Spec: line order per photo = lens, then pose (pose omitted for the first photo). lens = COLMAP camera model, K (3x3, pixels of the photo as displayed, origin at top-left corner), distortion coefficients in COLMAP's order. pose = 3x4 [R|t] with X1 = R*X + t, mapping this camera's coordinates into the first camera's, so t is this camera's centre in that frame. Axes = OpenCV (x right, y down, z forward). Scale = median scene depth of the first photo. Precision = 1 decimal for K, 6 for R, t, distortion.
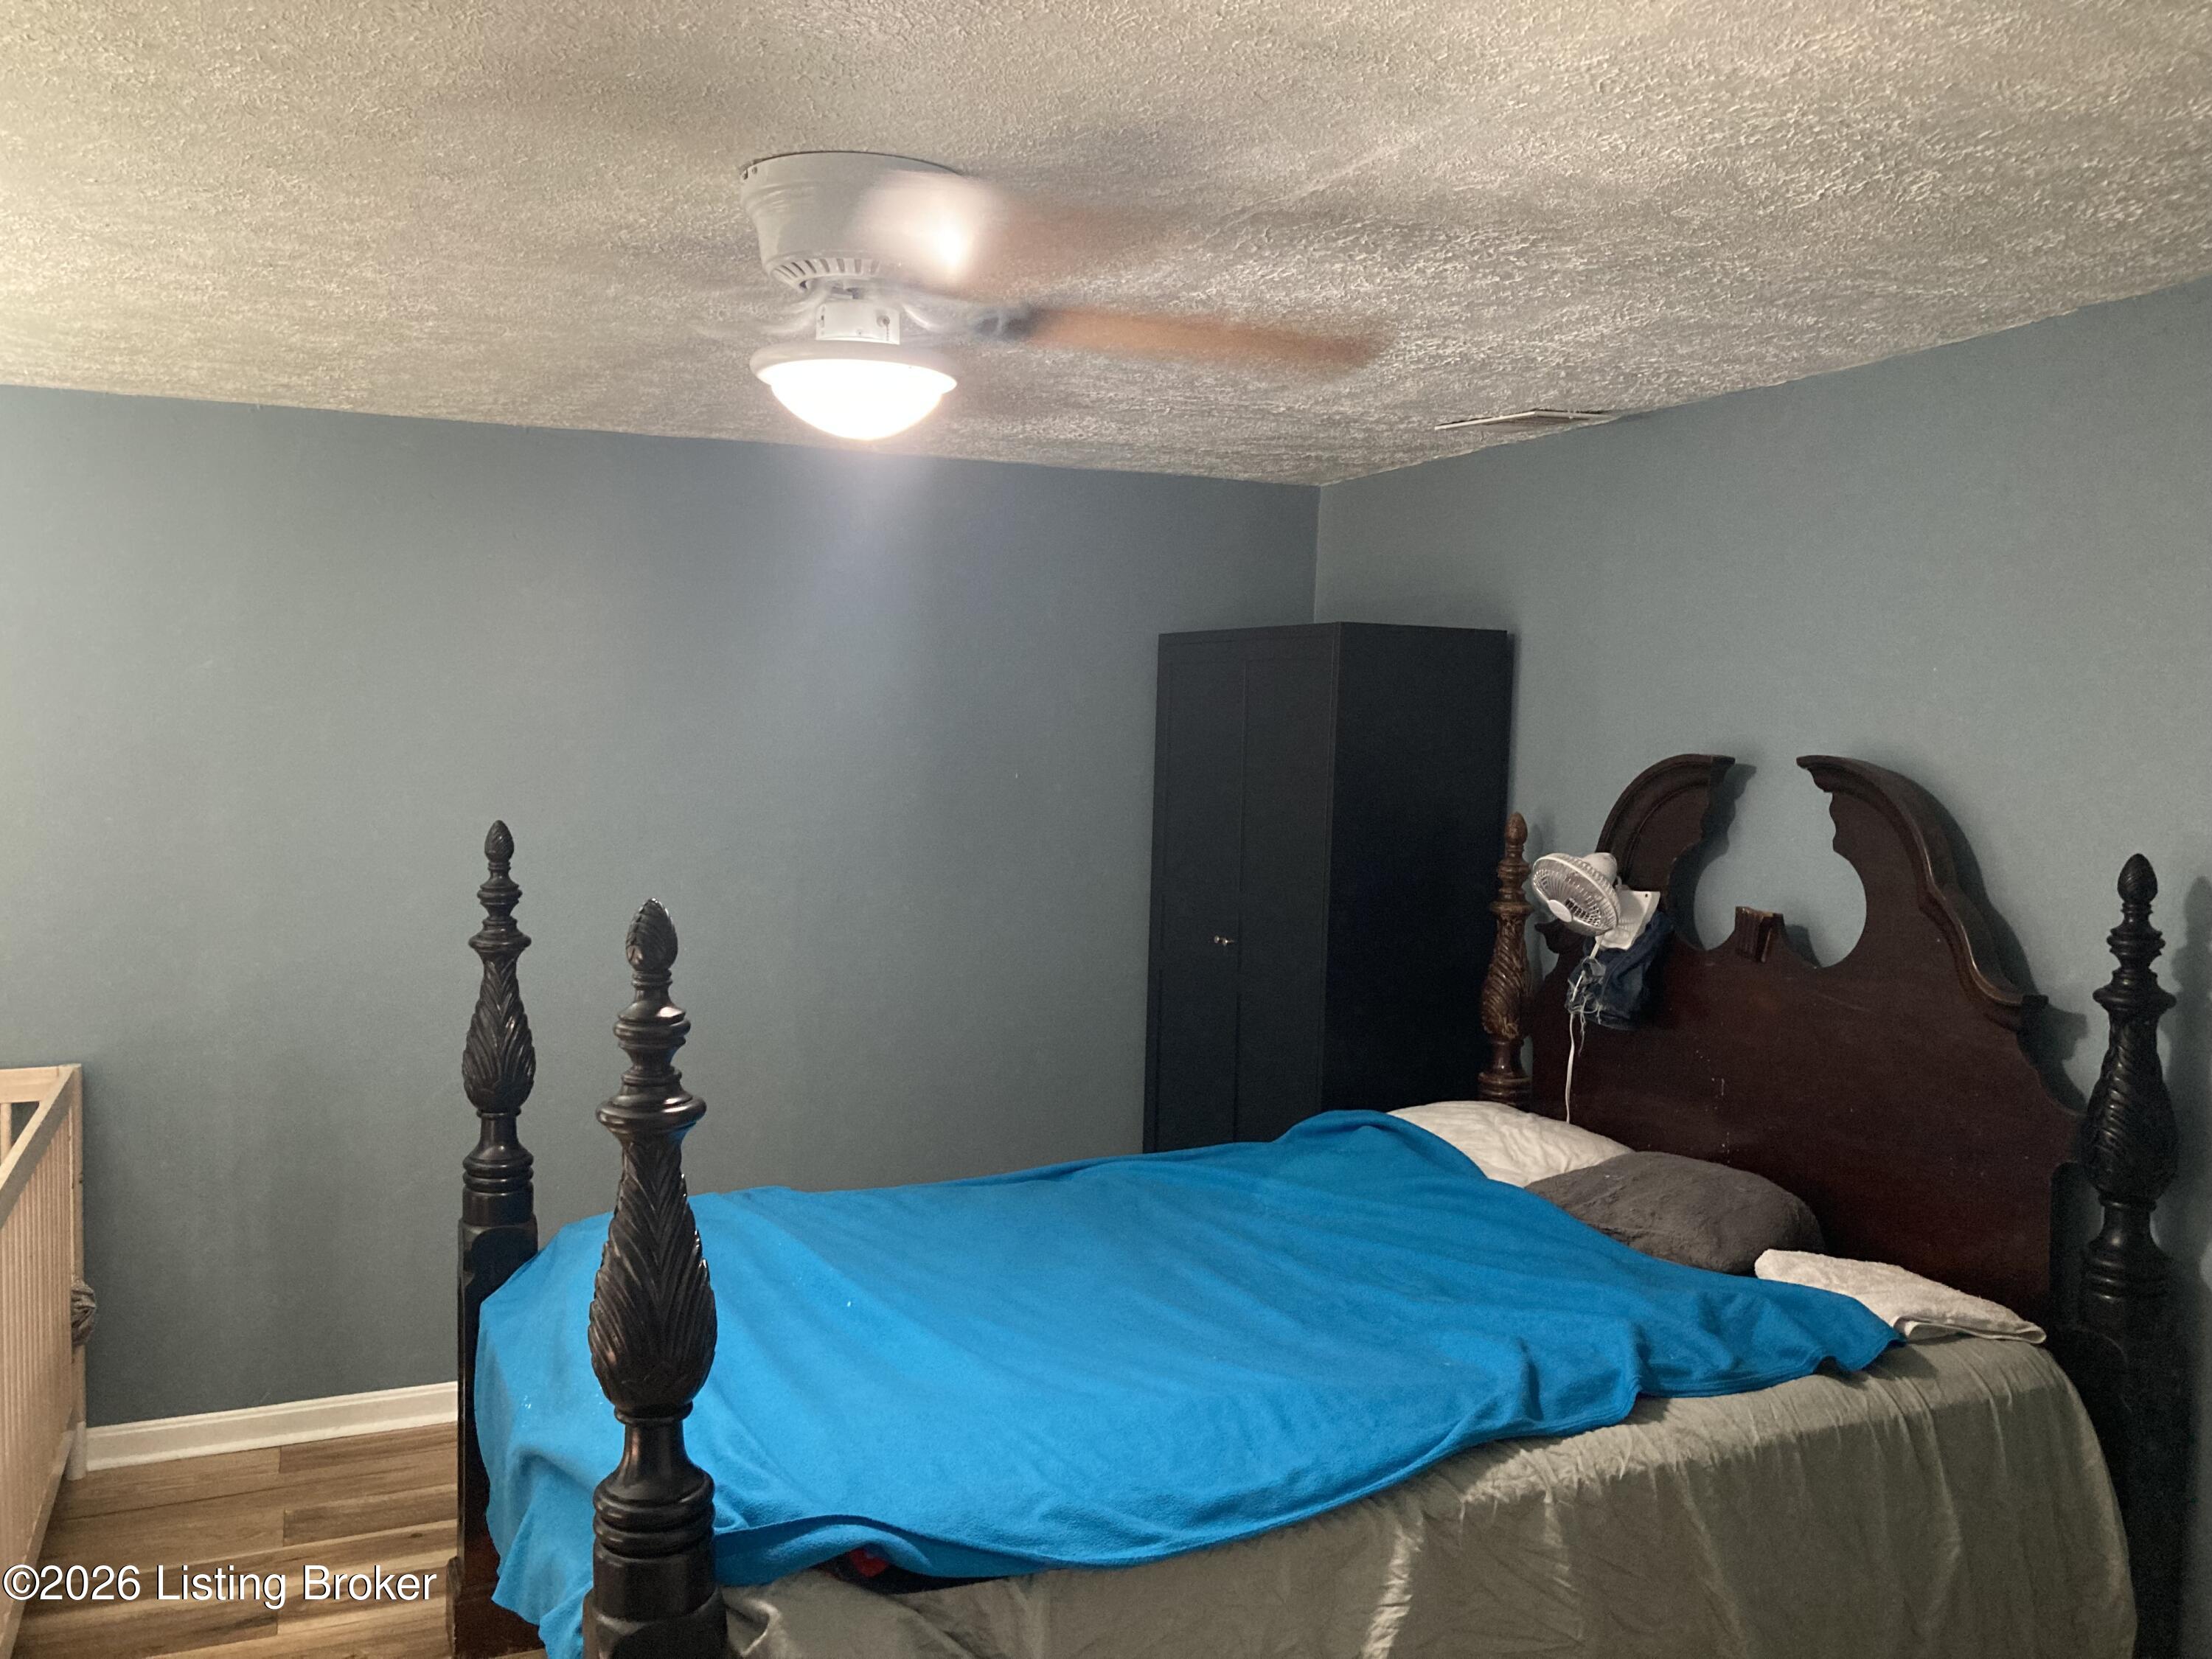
lens RADIAL K [[1821.6, 0, 1099.5], [0, 1821.6, 834.6], [0, 0, 1]] dist [0.026735, -0.062228]
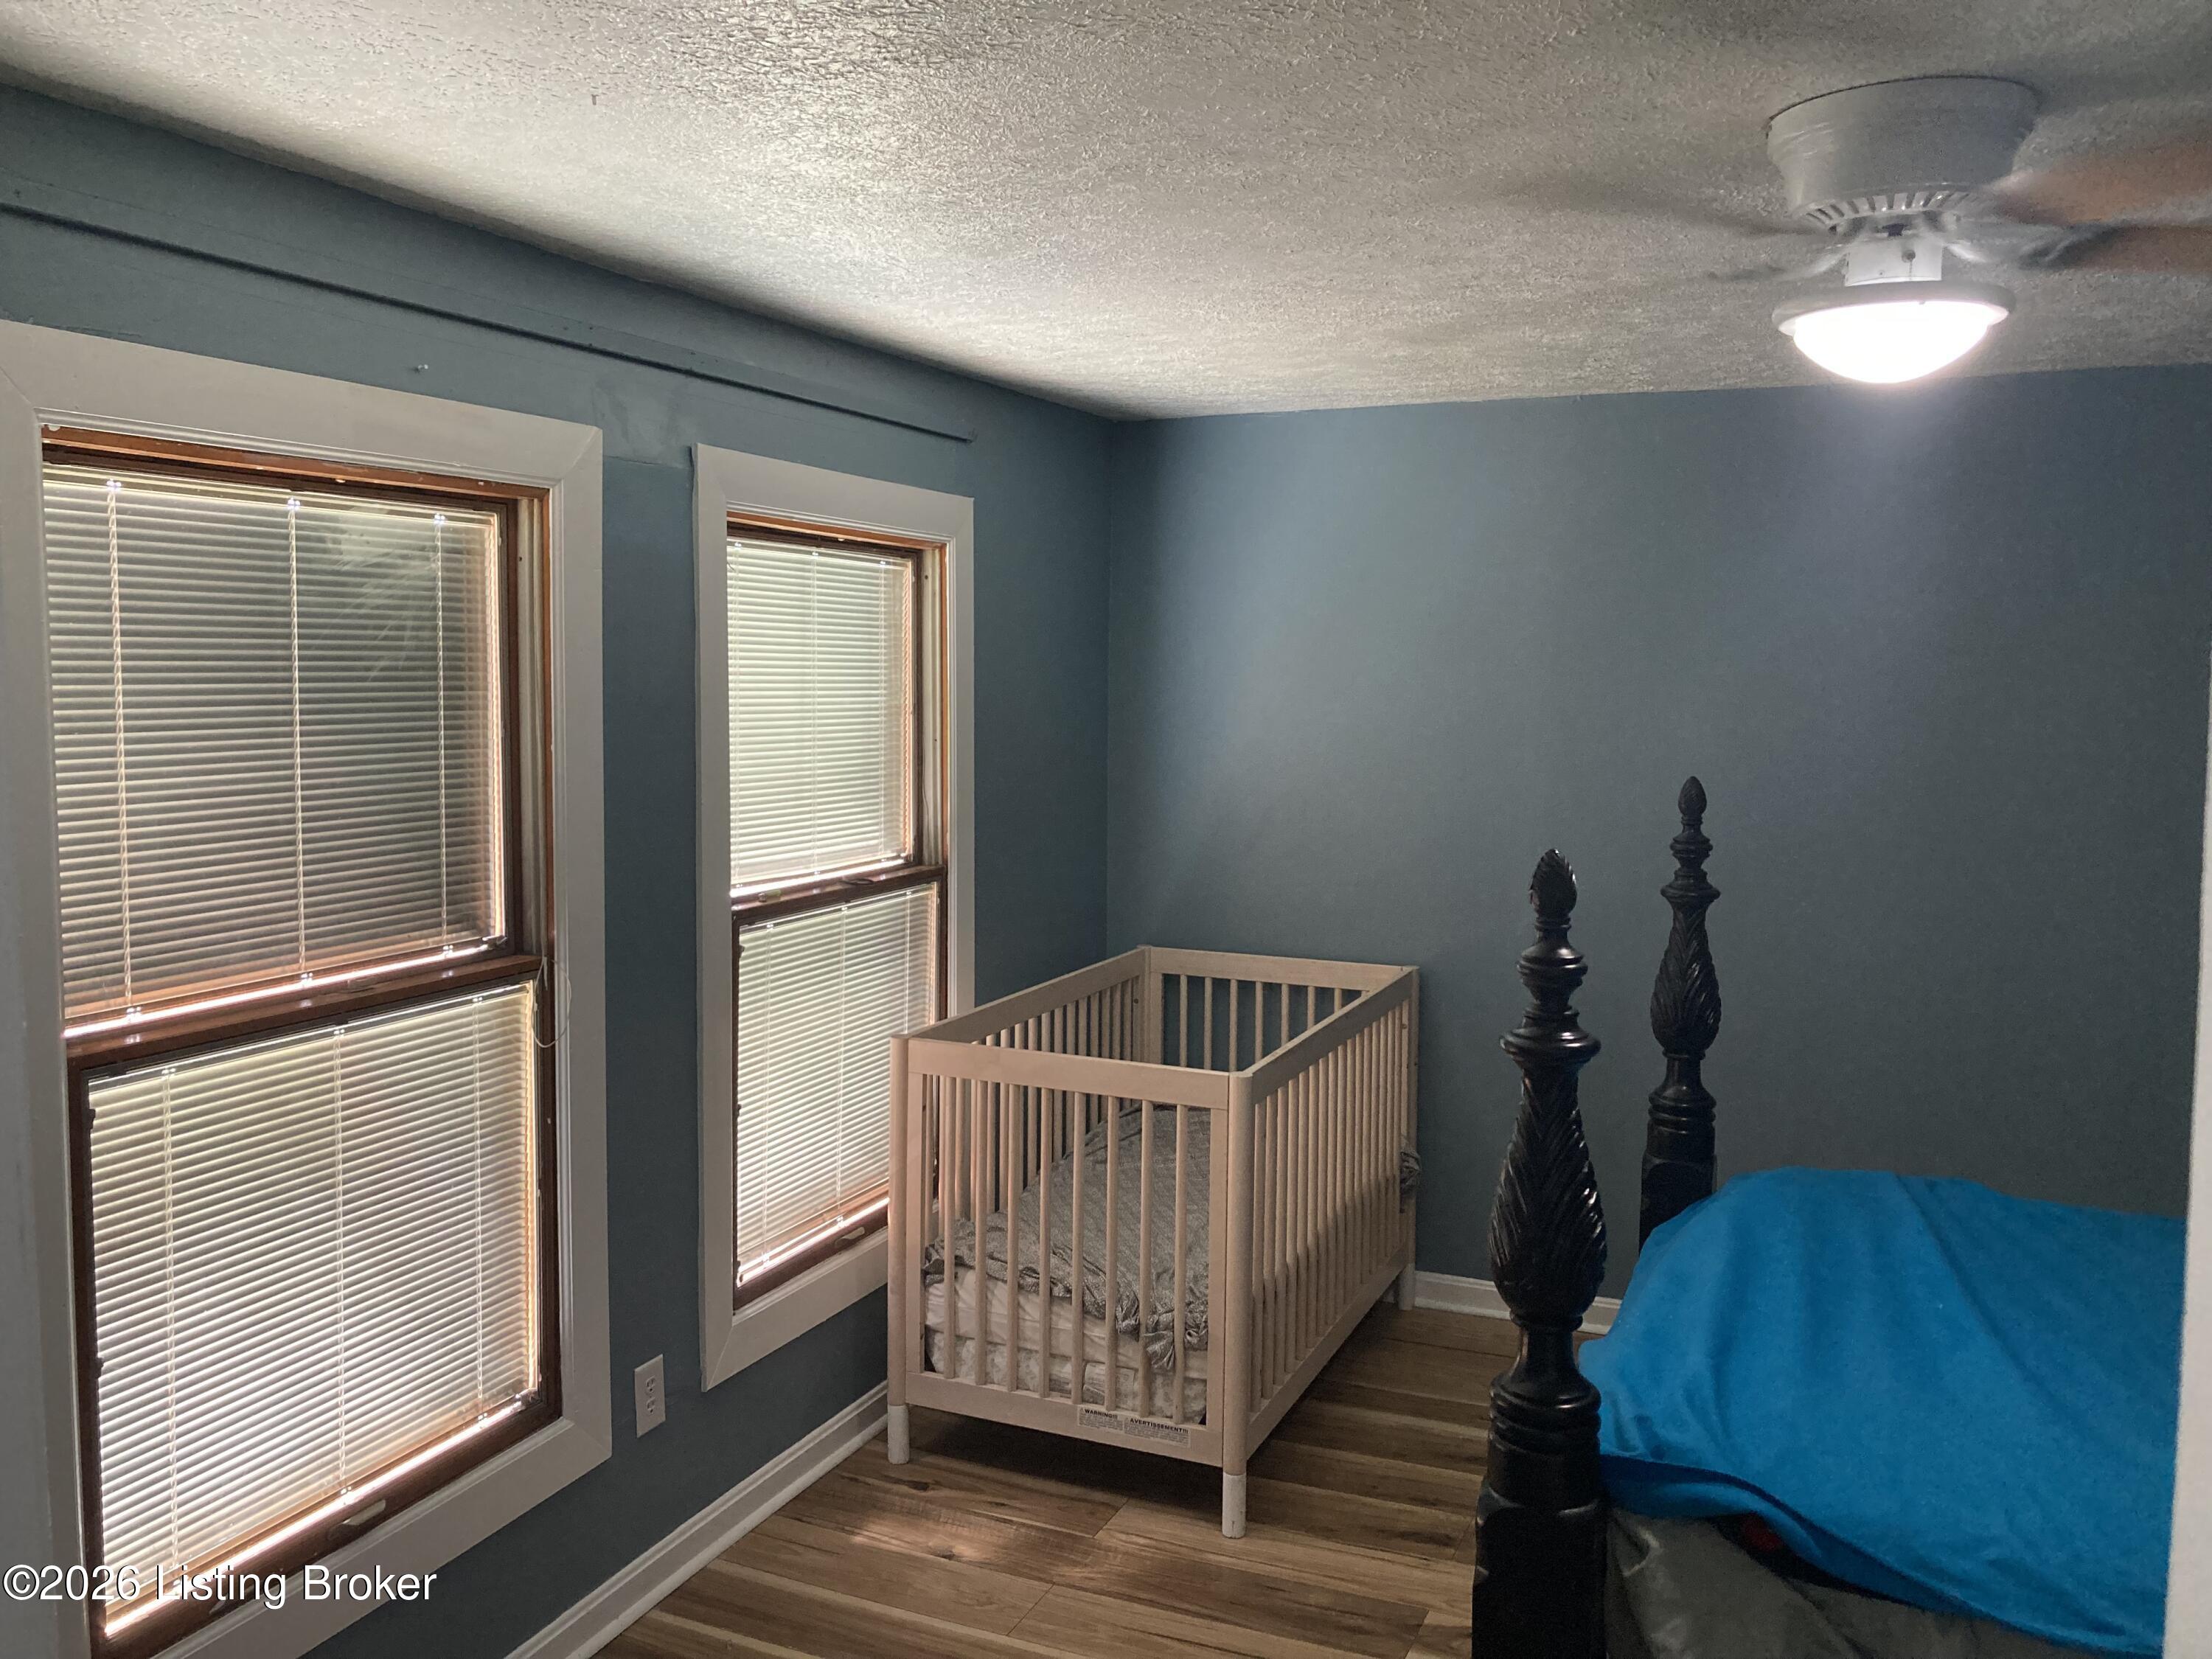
lens RADIAL K [[1821.6, 0, 1096.0], [0, 1821.6, 830.6], [0, 0, 1]] dist [0.026735, -0.062228]
pose [[0.671718, 0.063996, -0.738038, 0.307169], [-0.049027, 0.997918, 0.041909, -0.005504], [0.739183, 0.008033, 0.673457, 0.058195]]
